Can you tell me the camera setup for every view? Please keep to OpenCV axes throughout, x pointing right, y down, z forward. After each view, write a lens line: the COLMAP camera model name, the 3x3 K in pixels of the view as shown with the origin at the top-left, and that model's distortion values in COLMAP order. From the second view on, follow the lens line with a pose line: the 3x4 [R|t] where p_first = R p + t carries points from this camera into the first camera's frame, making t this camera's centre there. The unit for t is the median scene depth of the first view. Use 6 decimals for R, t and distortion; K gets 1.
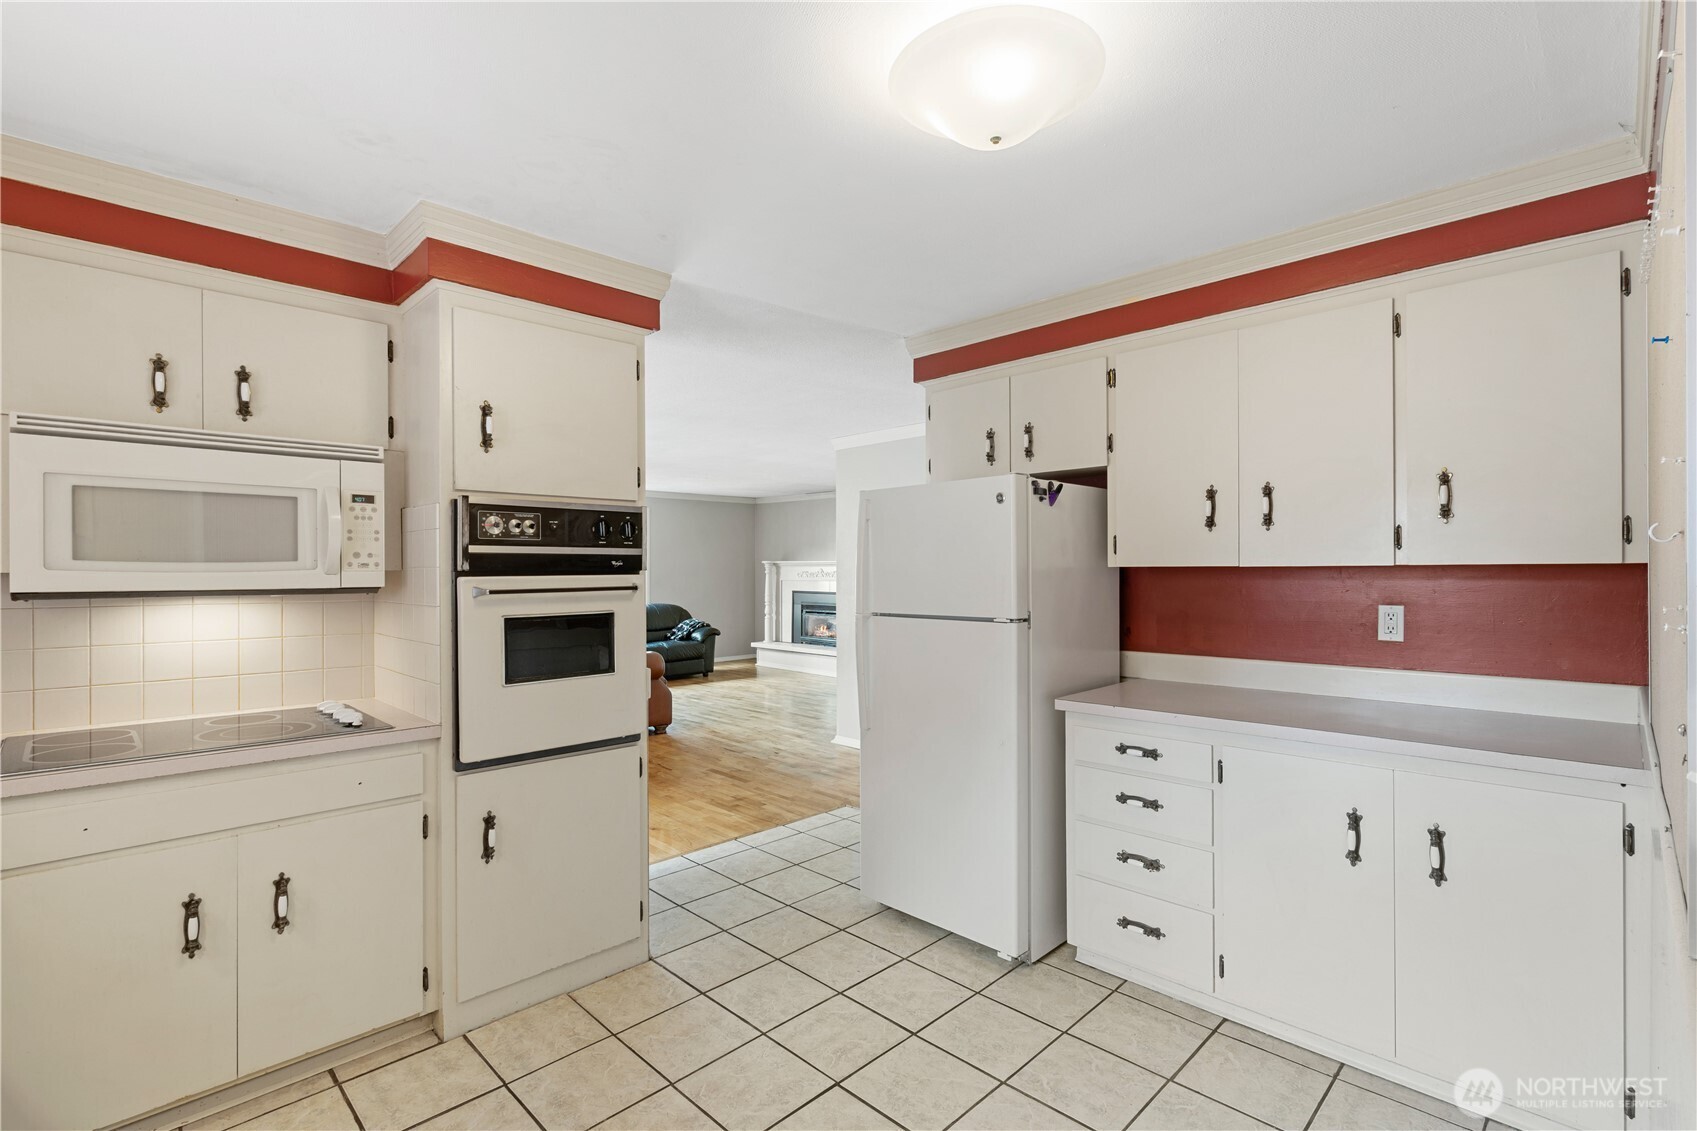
lens RADIAL K [[779.1, 0, 848.5], [0, 779.1, 565.5], [0, 0, 1]] dist [-0.000811, -0.000014]
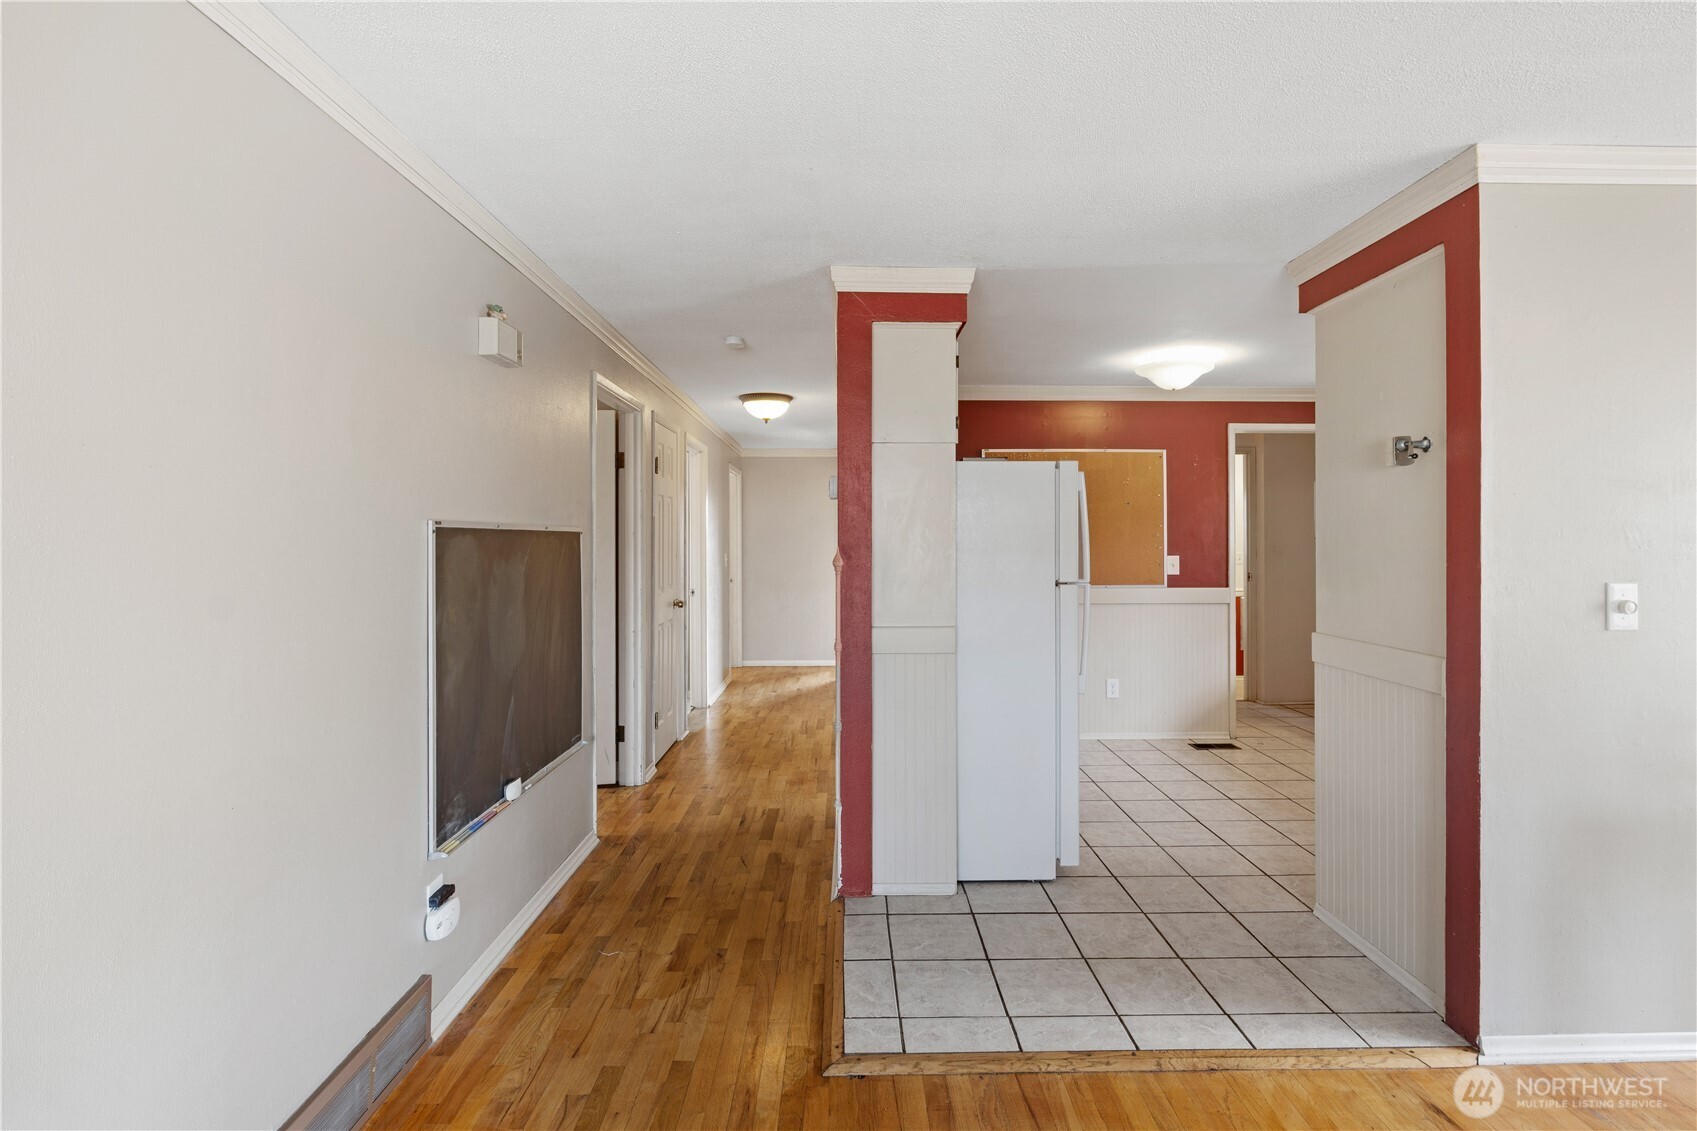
lens RADIAL K [[787.2, 0, 855.3], [0, 787.2, 536.3], [0, 0, 1]] dist [-0.004981, -0.000702]
pose [[-0.717754, 0.009877, 0.696226, -0.424797], [0.000910, 0.999912, -0.013247, 0.012015], [-0.696296, -0.008875, -0.717700, 1.689850]]
